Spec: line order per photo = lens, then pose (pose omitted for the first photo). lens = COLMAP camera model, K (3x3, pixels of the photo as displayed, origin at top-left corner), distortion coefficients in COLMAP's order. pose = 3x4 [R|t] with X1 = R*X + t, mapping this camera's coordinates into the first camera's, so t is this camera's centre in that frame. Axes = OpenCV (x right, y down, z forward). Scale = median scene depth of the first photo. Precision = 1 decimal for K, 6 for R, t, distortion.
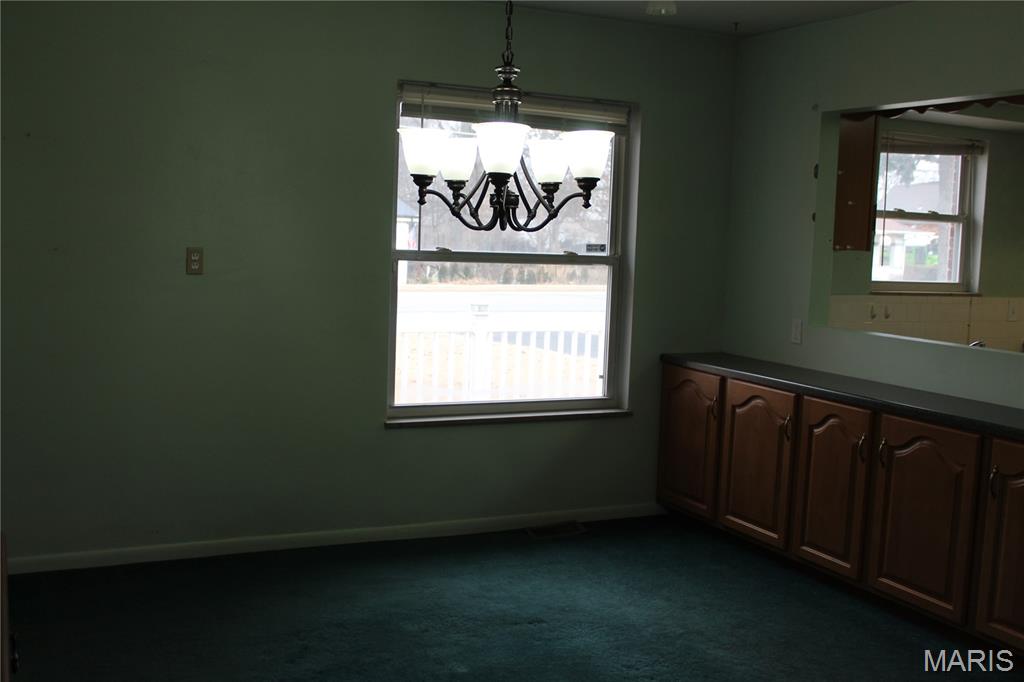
lens RADIAL K [[1143.2, 0, 509.0], [0, 1143.2, 343.6], [0, 0, 1]] dist [-0.077101, 0.000000]
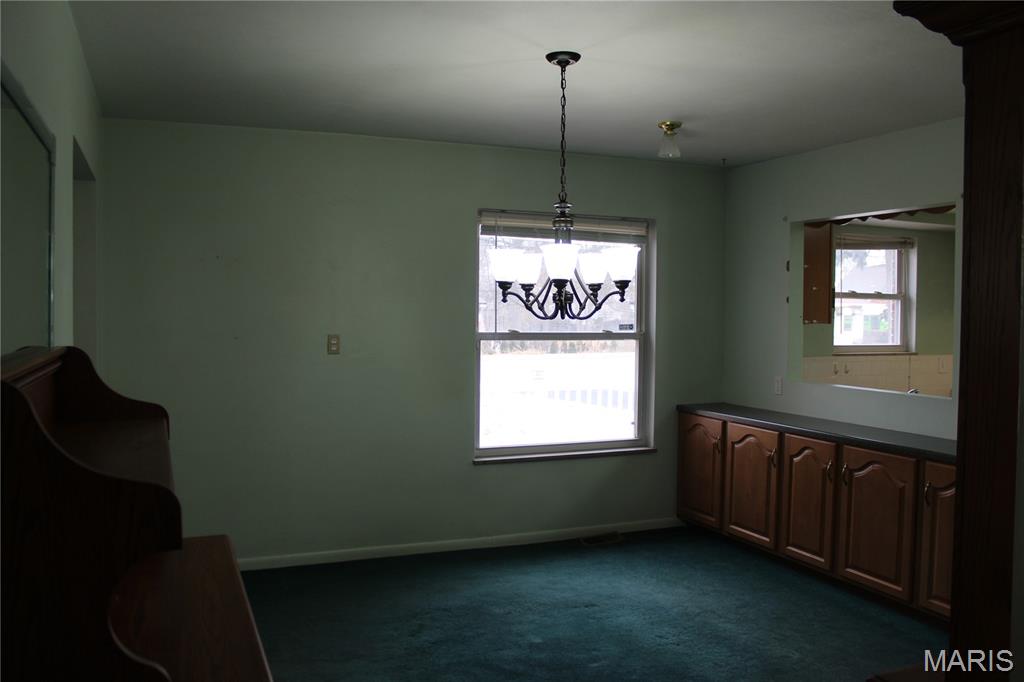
lens RADIAL K [[880.3, 0, 508.1], [0, 880.3, 338.0], [0, 0, 1]] dist [-0.134604, 0.059126]
pose [[0.998226, -0.024951, -0.054066, -0.007757], [0.021086, 0.997260, -0.070912, -0.000630], [0.055687, 0.069646, 0.996016, -0.040644]]
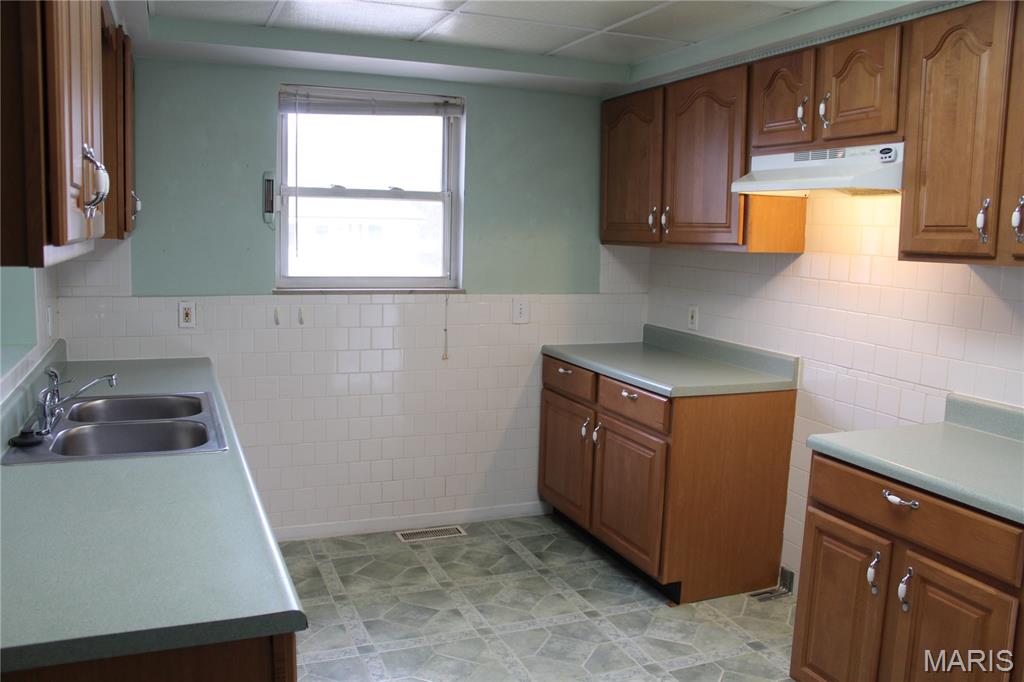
lens RADIAL K [[880.3, 0, 512.9], [0, 880.3, 340.8], [0, 0, 1]] dist [-0.134604, 0.059126]
pose [[0.998552, -0.004235, -0.053634, 0.738233], [0.005815, 0.999553, 0.029339, -0.039718], [0.053486, -0.029608, 0.998130, 0.579111]]
